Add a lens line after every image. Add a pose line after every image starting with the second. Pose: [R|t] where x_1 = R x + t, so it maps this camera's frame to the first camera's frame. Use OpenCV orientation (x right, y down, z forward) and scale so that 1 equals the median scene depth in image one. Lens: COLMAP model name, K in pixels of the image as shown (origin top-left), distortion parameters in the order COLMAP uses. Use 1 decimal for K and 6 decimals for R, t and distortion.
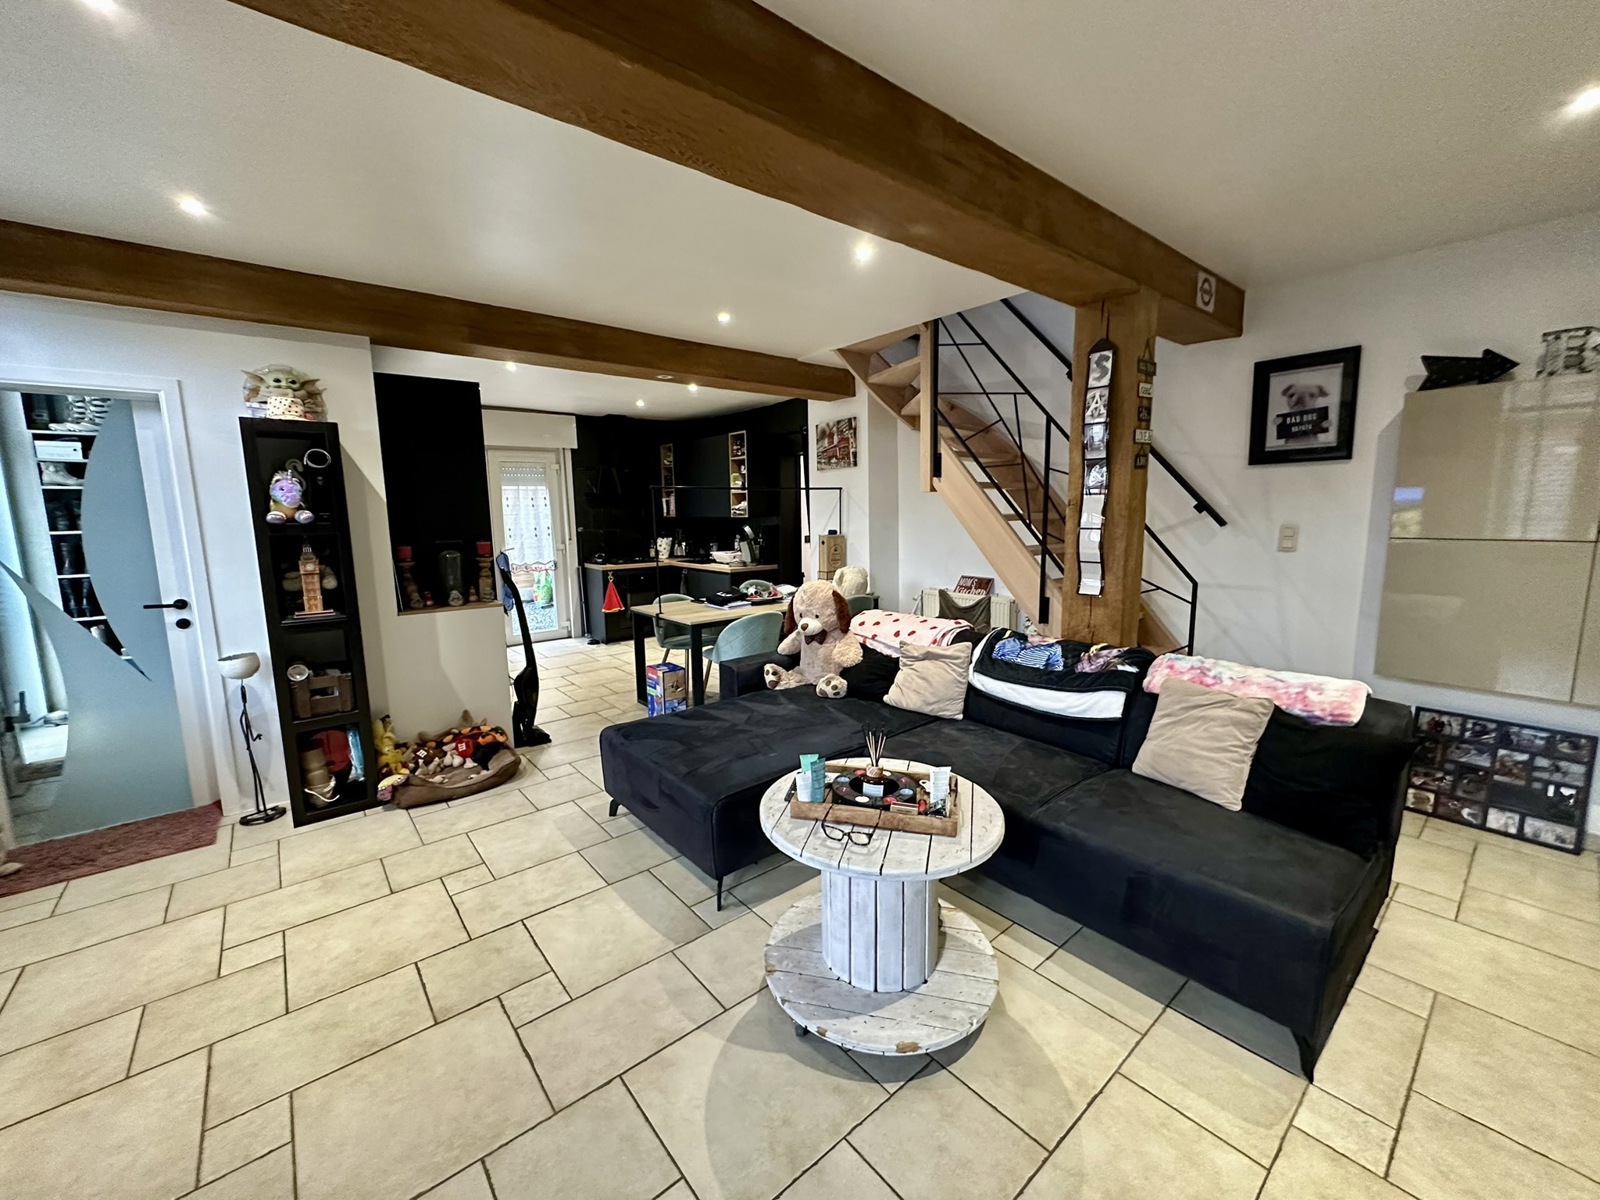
lens RADIAL K [[636.3, 0, 800.9], [0, 636.3, 602.3], [0, 0, 1]] dist [-0.003207, -0.000069]
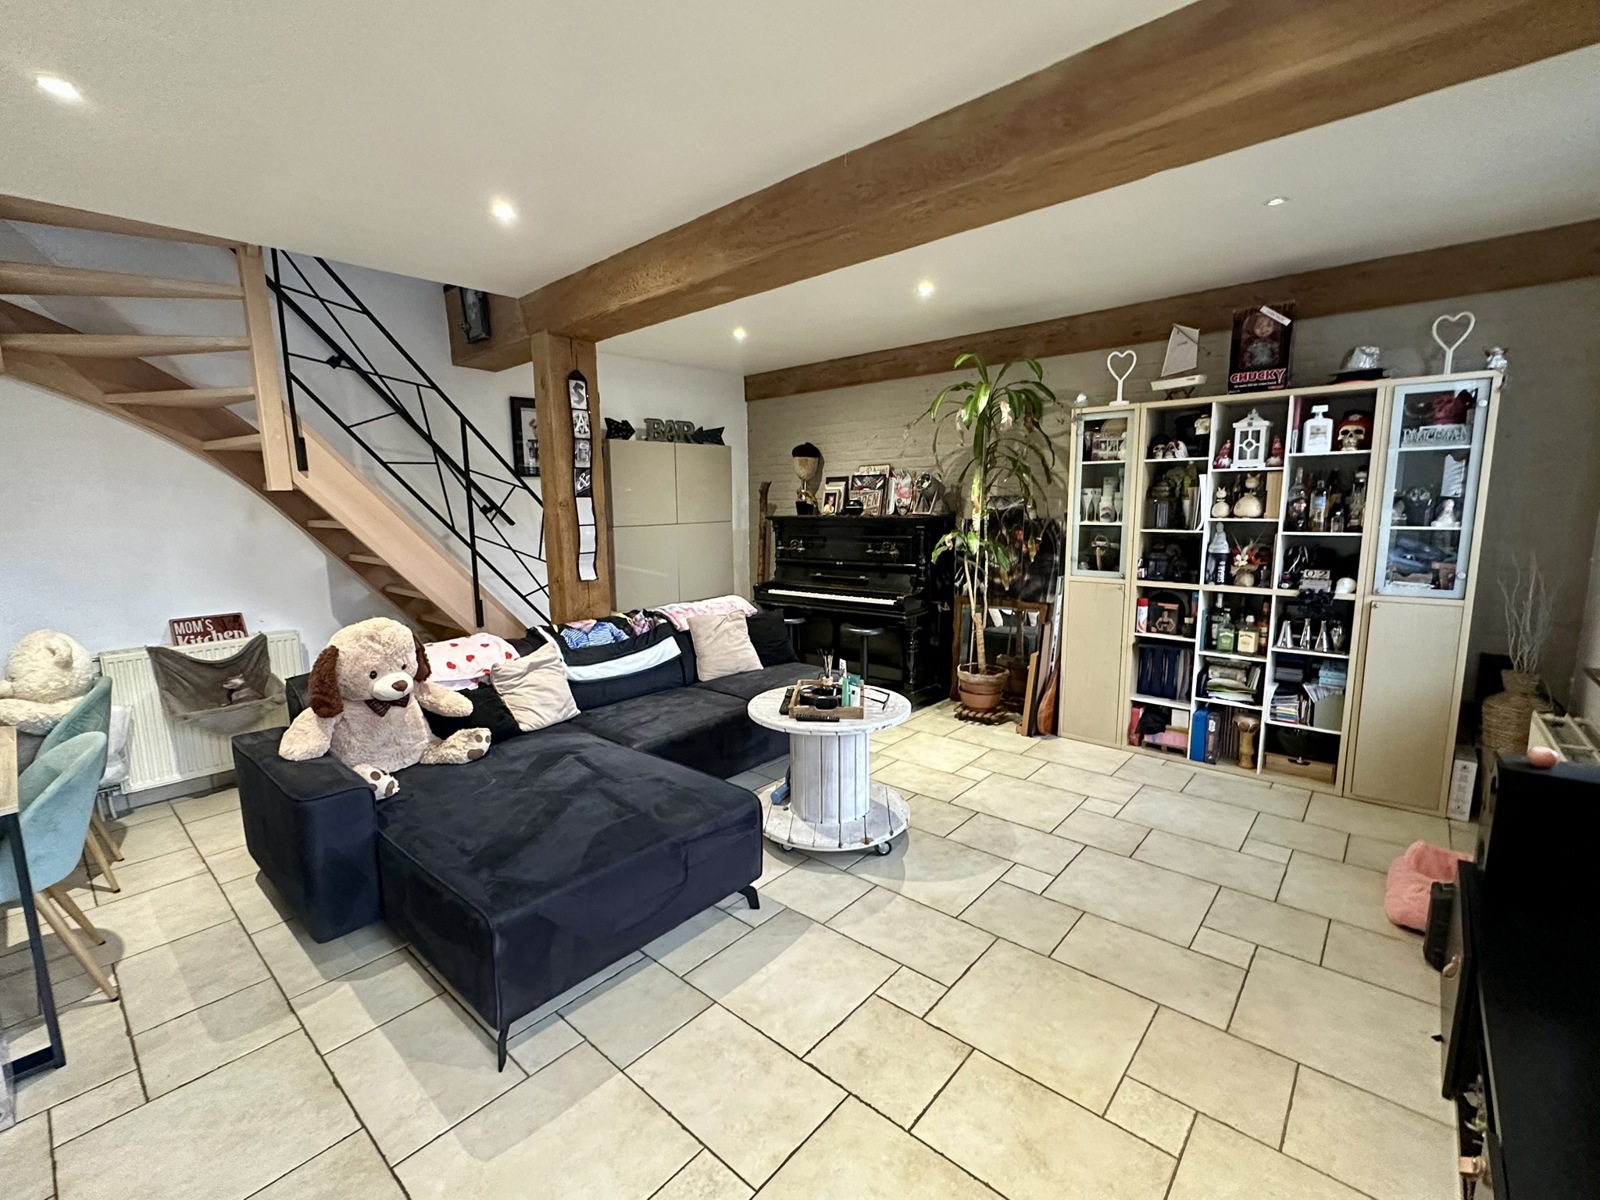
lens RADIAL K [[700.1, 0, 800.2], [0, 700.1, 600.3], [0, 0, 1]] dist [0.000785, -0.000057]
pose [[-0.153080, -0.125058, 0.980269, -0.958435], [0.164130, 0.974966, 0.150013, -0.113365], [-0.974489, 0.183855, -0.128722, 0.827932]]
